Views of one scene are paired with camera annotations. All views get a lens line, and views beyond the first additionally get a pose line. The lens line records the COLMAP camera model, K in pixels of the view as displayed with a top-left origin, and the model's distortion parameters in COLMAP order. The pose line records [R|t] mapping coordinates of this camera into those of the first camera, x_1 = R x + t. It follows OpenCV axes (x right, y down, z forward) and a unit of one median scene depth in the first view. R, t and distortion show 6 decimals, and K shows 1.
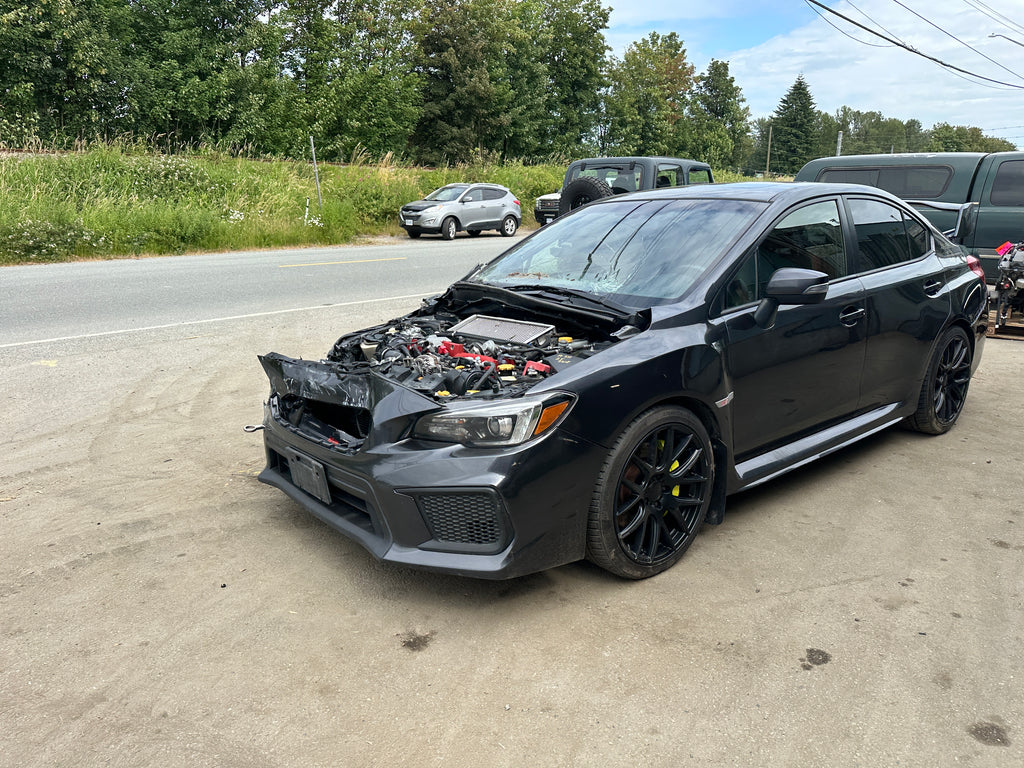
lens RADIAL K [[720.1, 0, 518.5], [0, 720.1, 386.2], [0, 0, 1]] dist [0.024392, -0.031348]
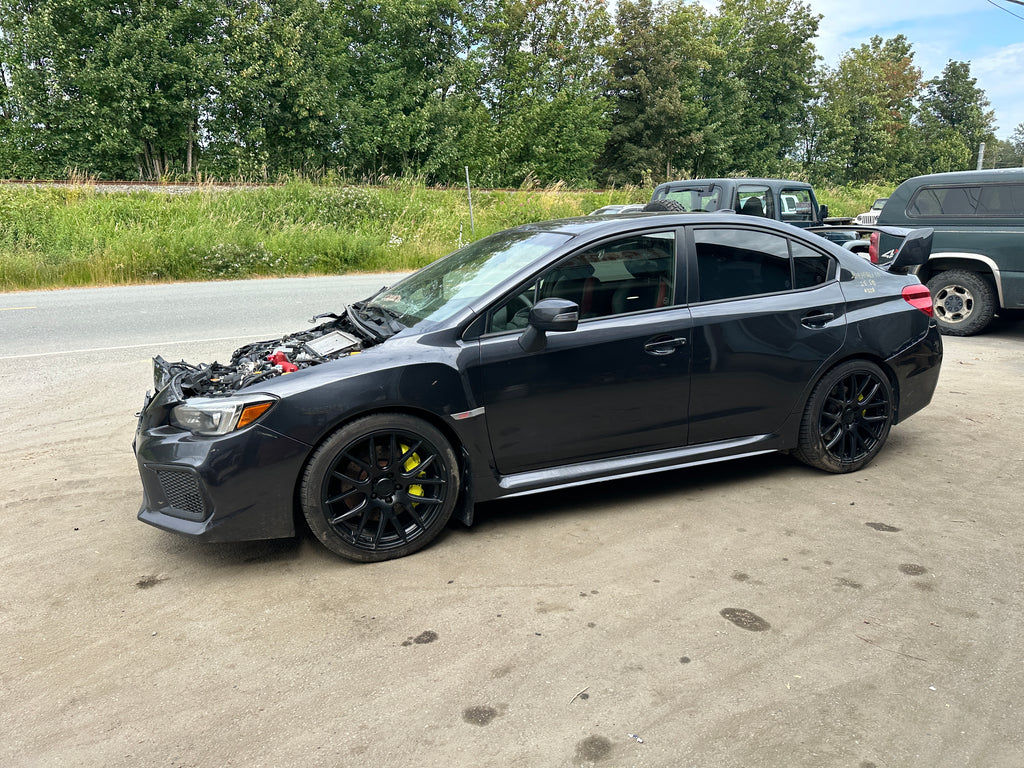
lens RADIAL K [[720.1, 0, 516.4], [0, 720.1, 397.7], [0, 0, 1]] dist [0.024392, -0.031348]
pose [[0.959307, 0.055755, -0.276806, 0.103562], [-0.058939, 0.998257, -0.003187, -0.000969], [0.276146, 0.019372, 0.960920, -0.007221]]
